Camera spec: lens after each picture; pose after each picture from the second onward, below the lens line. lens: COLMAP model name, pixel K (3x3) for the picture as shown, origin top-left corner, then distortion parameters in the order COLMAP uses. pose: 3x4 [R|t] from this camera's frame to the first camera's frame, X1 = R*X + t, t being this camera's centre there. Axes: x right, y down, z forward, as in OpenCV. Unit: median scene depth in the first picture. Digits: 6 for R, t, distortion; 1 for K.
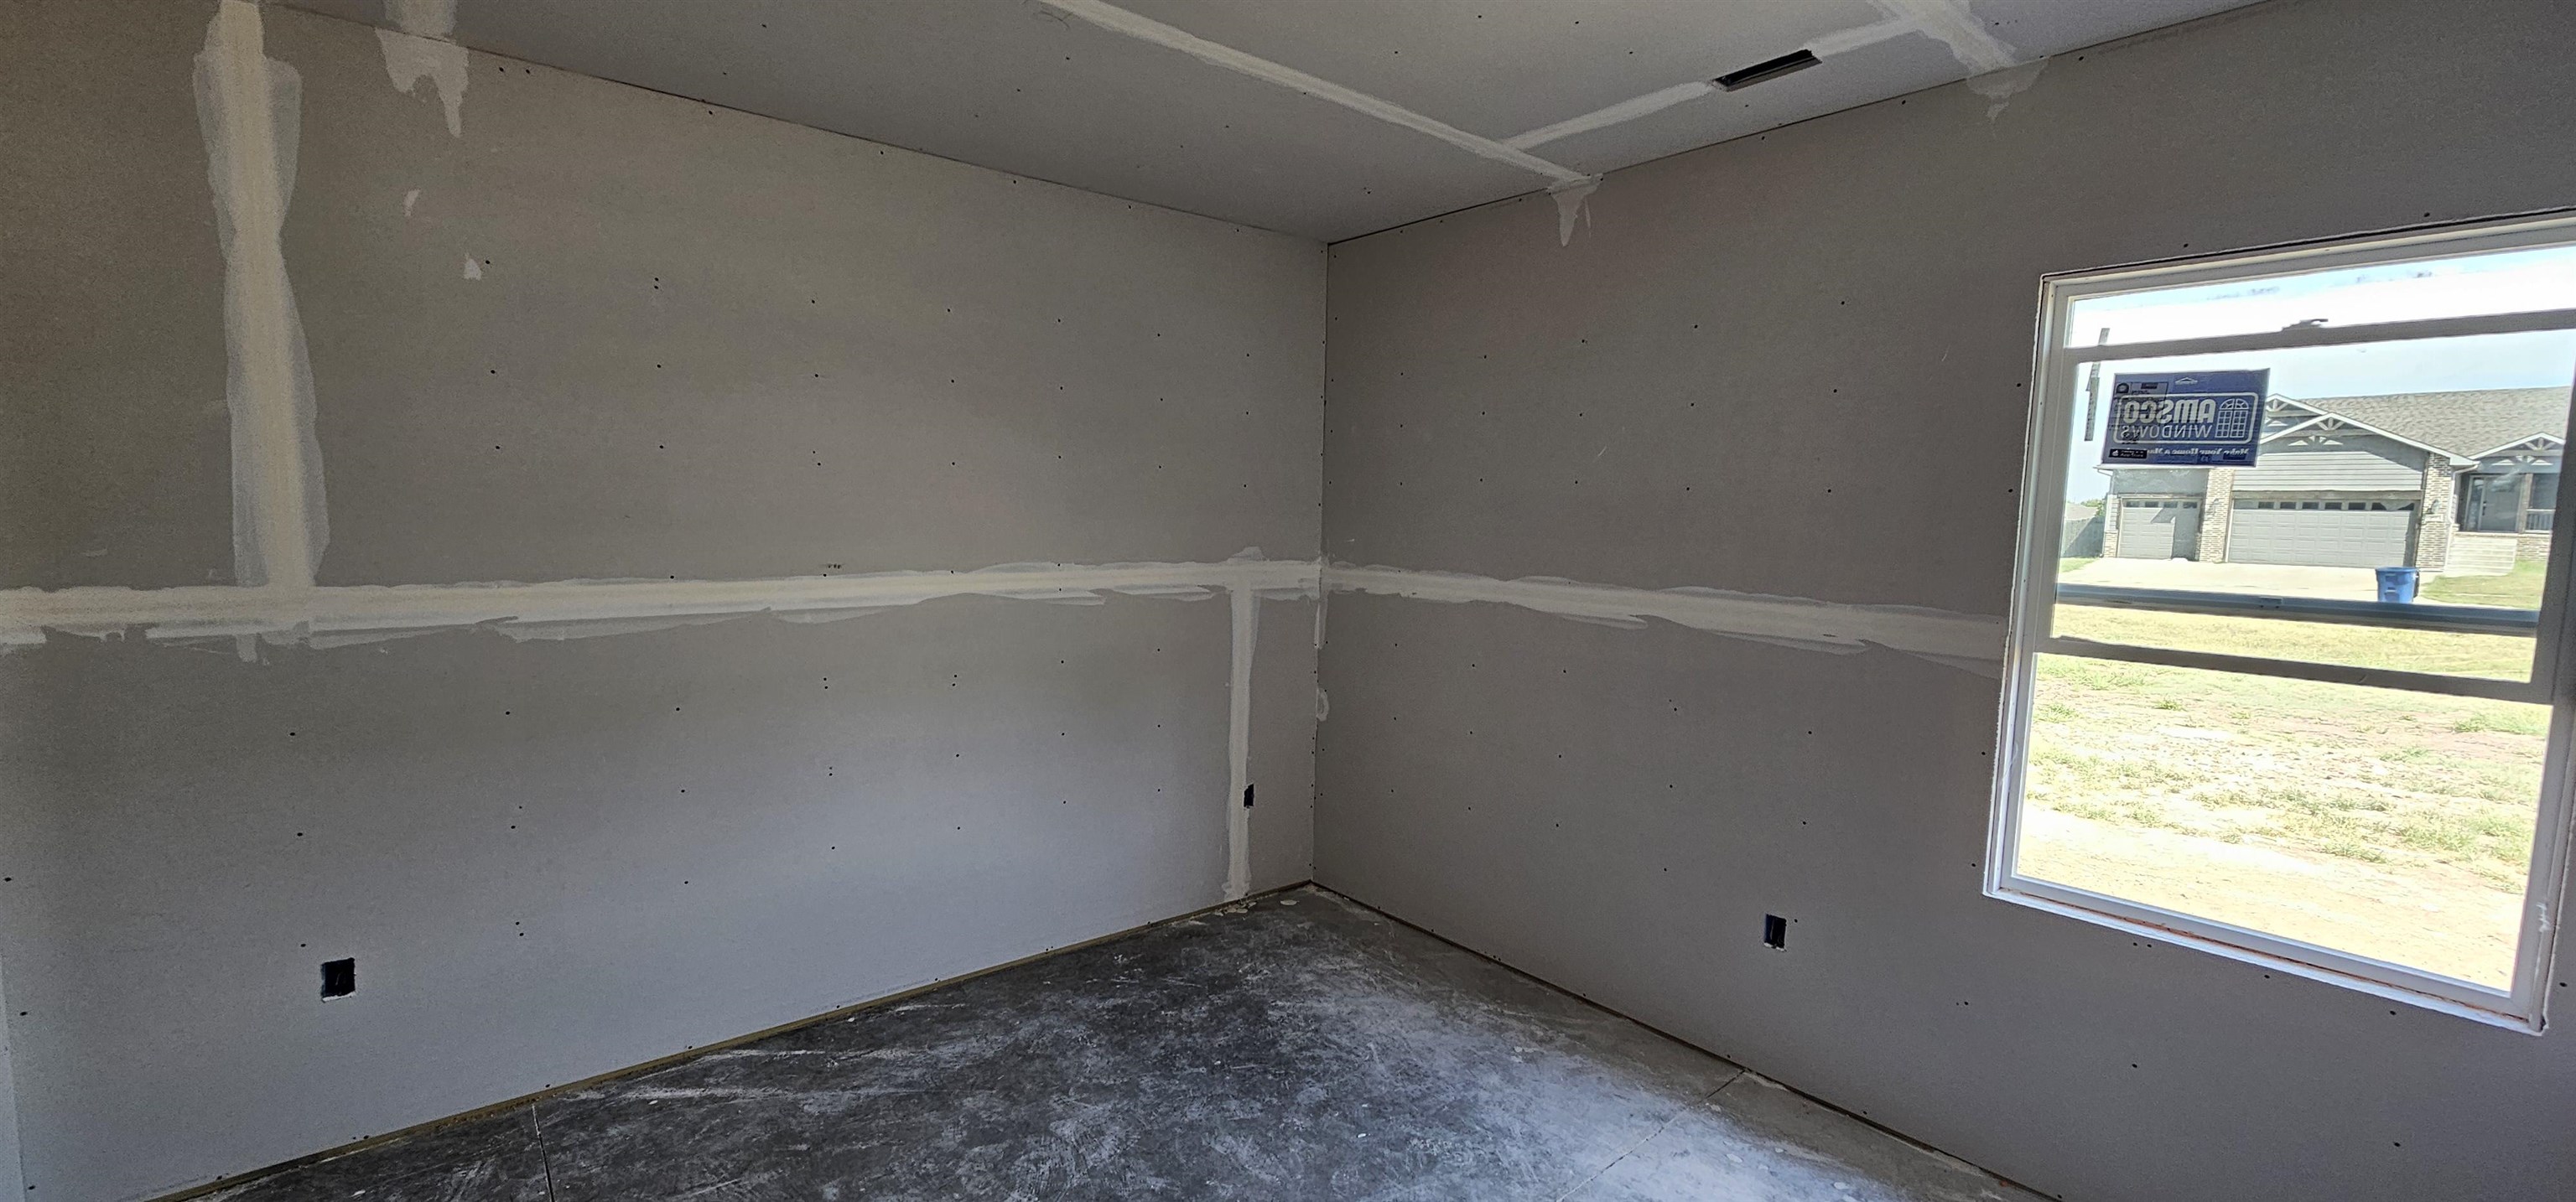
lens RADIAL K [[1075.0, 0, 1282.0], [0, 1075.0, 617.3], [0, 0, 1]] dist [0.000589, 0.000060]
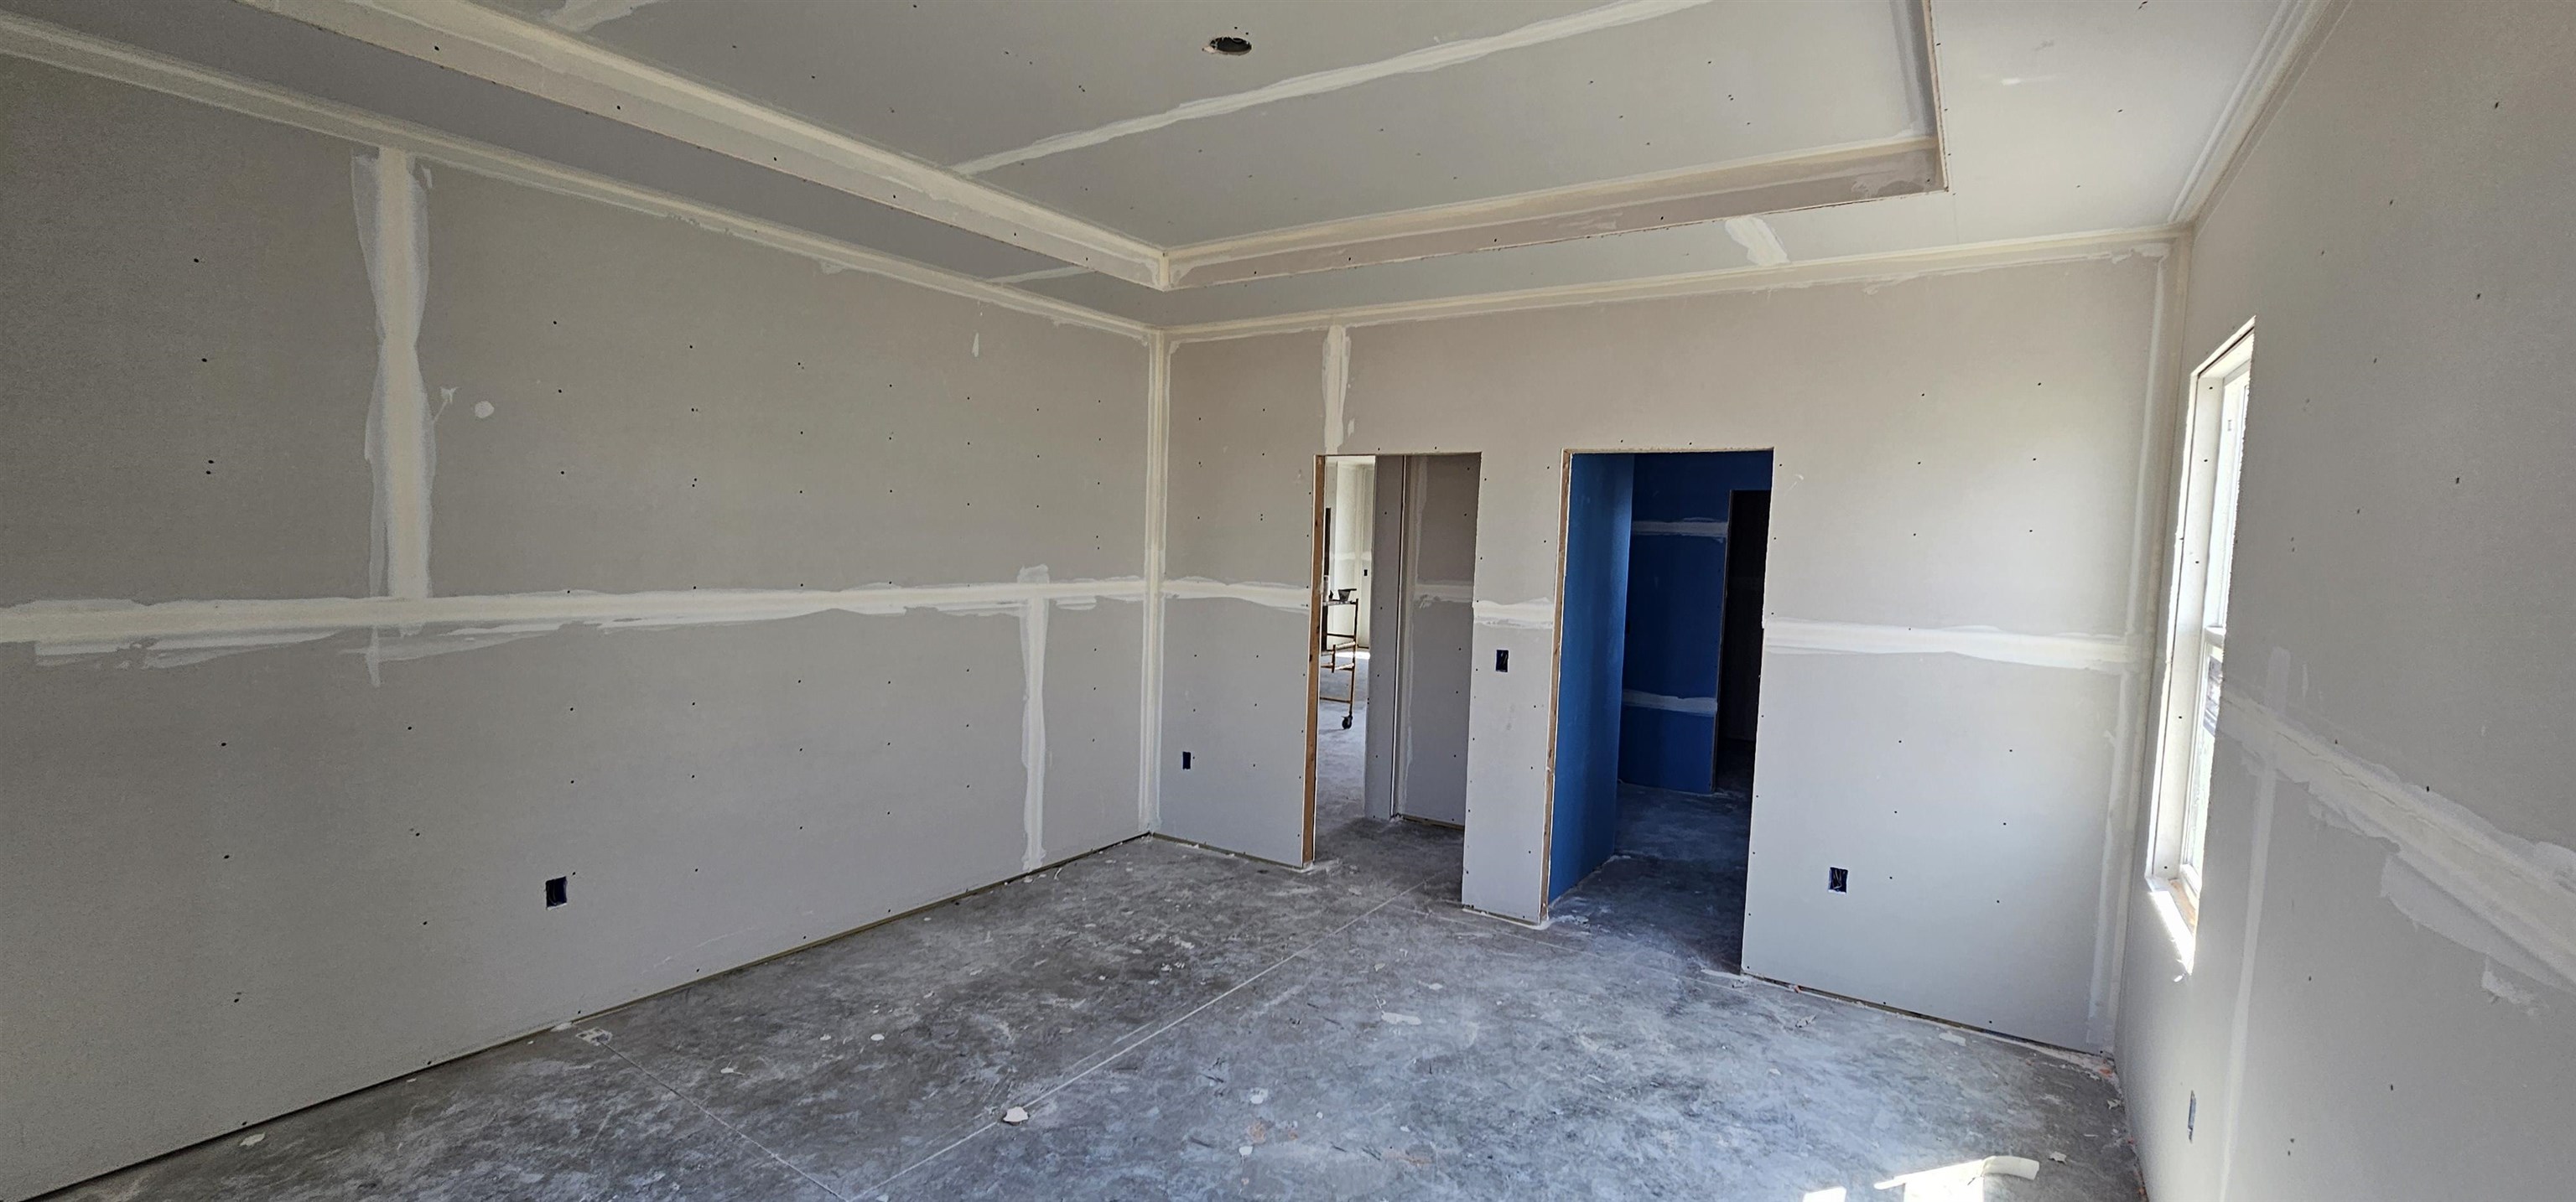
lens RADIAL K [[1075.0, 0, 1282.0], [0, 1075.0, 617.3], [0, 0, 1]] dist [0.000589, 0.000060]
pose [[0.950533, -0.007120, 0.310543, -0.354197], [0.013795, 0.999718, -0.019307, 0.029554], [-0.310318, 0.022636, 0.950363, -0.429493]]
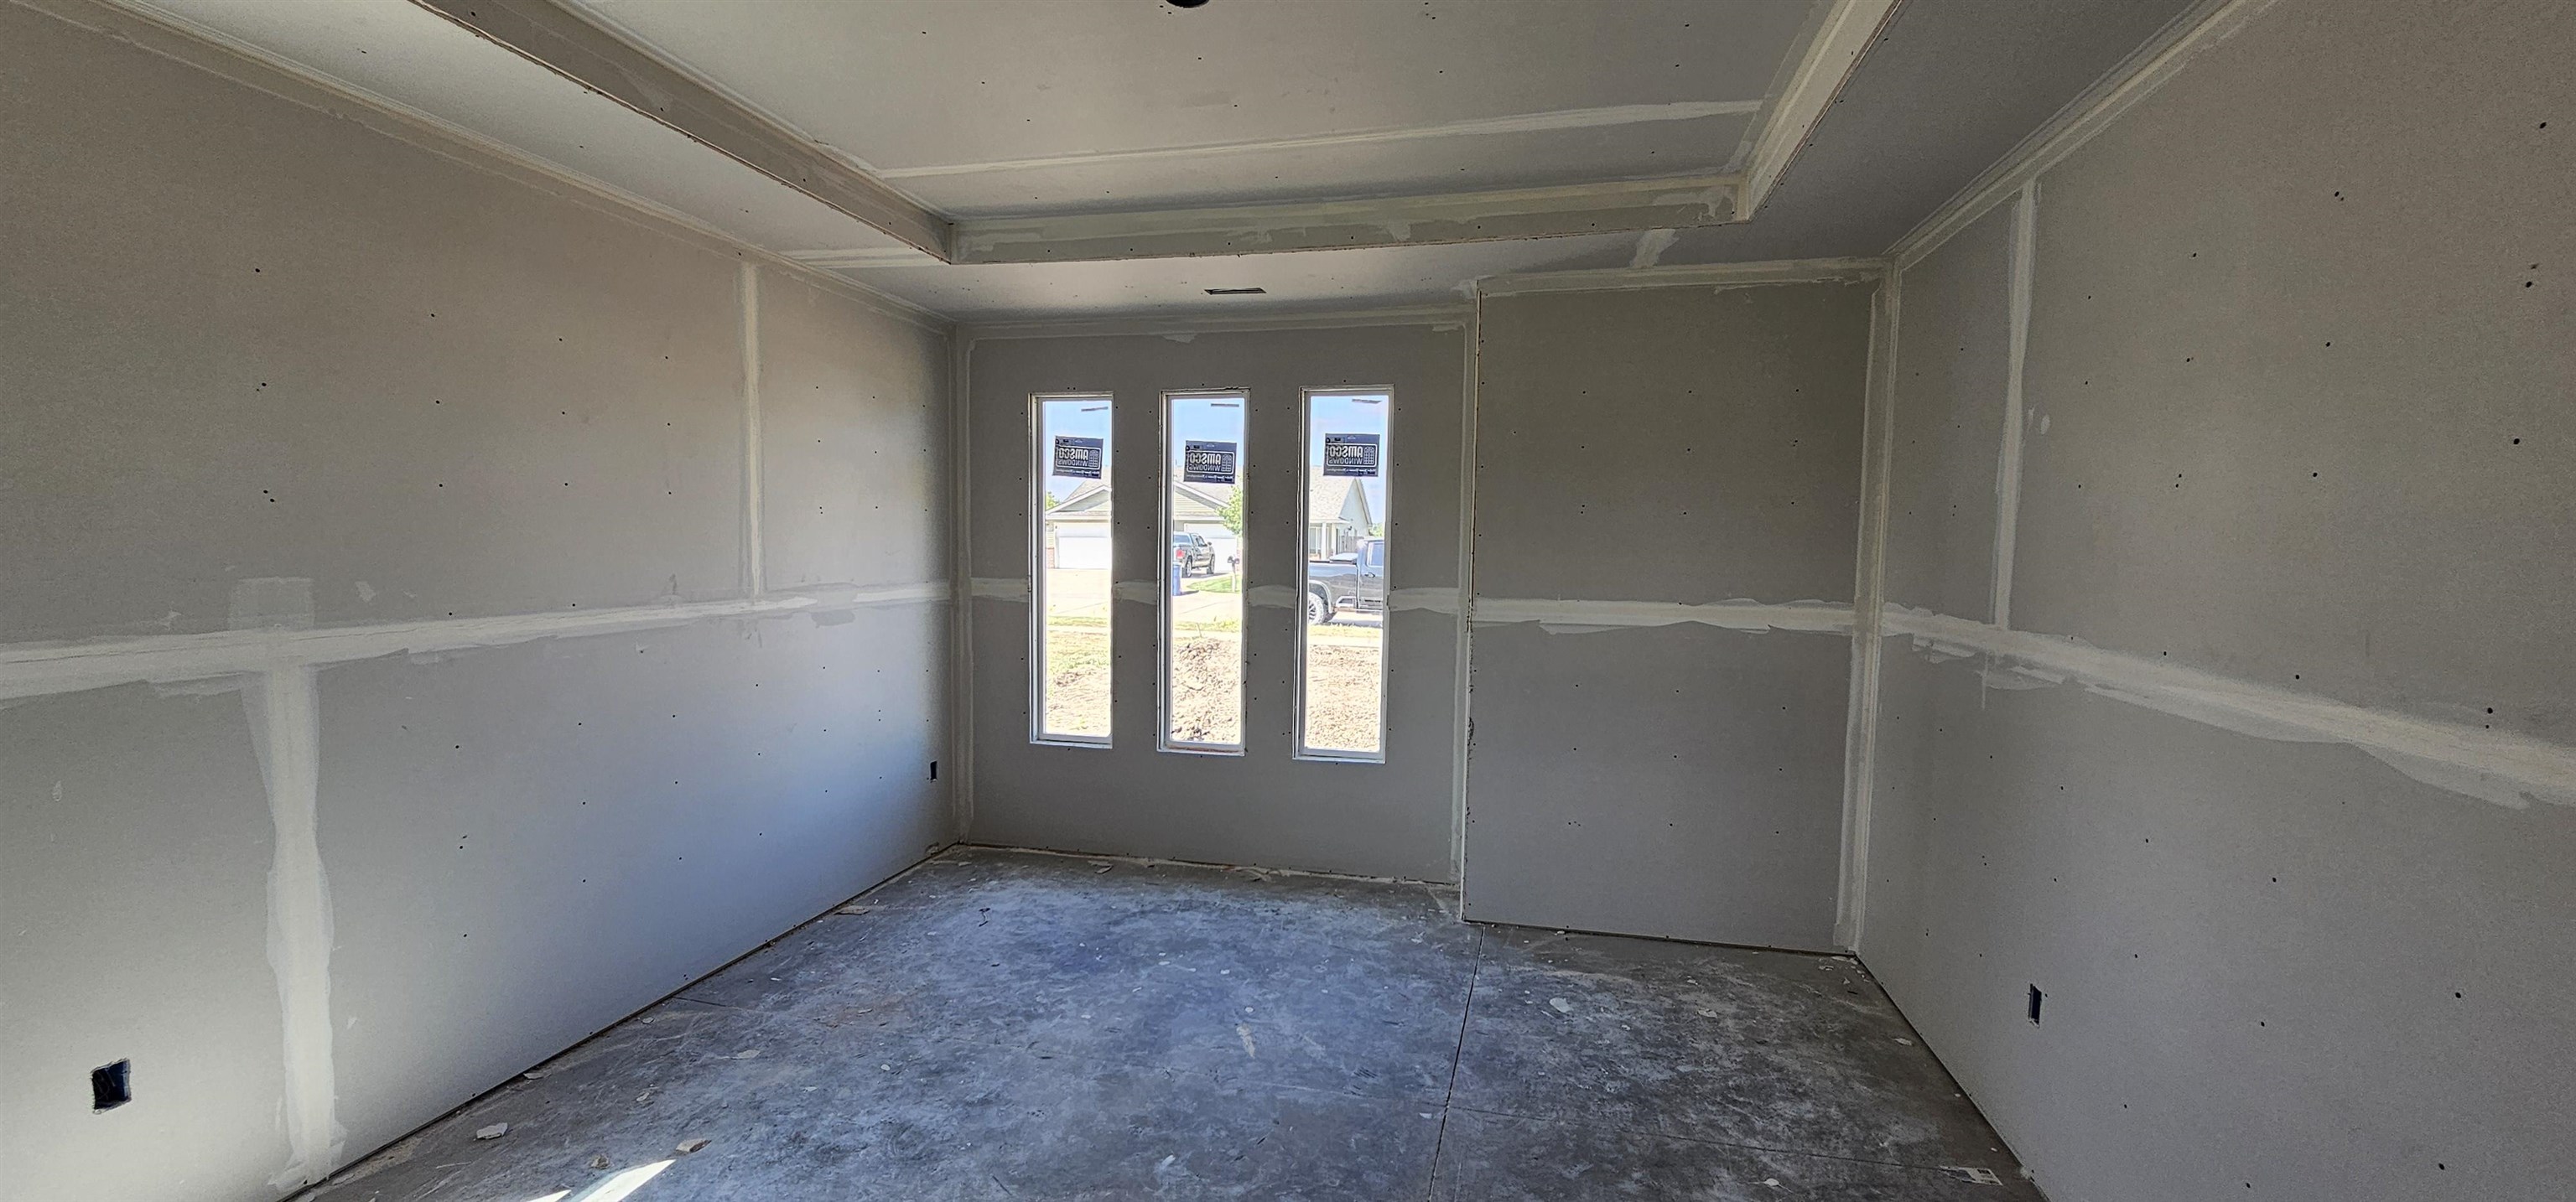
lens RADIAL K [[1075.0, 0, 1282.0], [0, 1075.0, 617.3], [0, 0, 1]] dist [0.000589, 0.000060]
pose [[-0.784776, 0.022729, -0.619362, 0.532709], [-0.087795, 0.985173, 0.147396, -0.160963], [0.613529, 0.170050, -0.771145, 1.600724]]
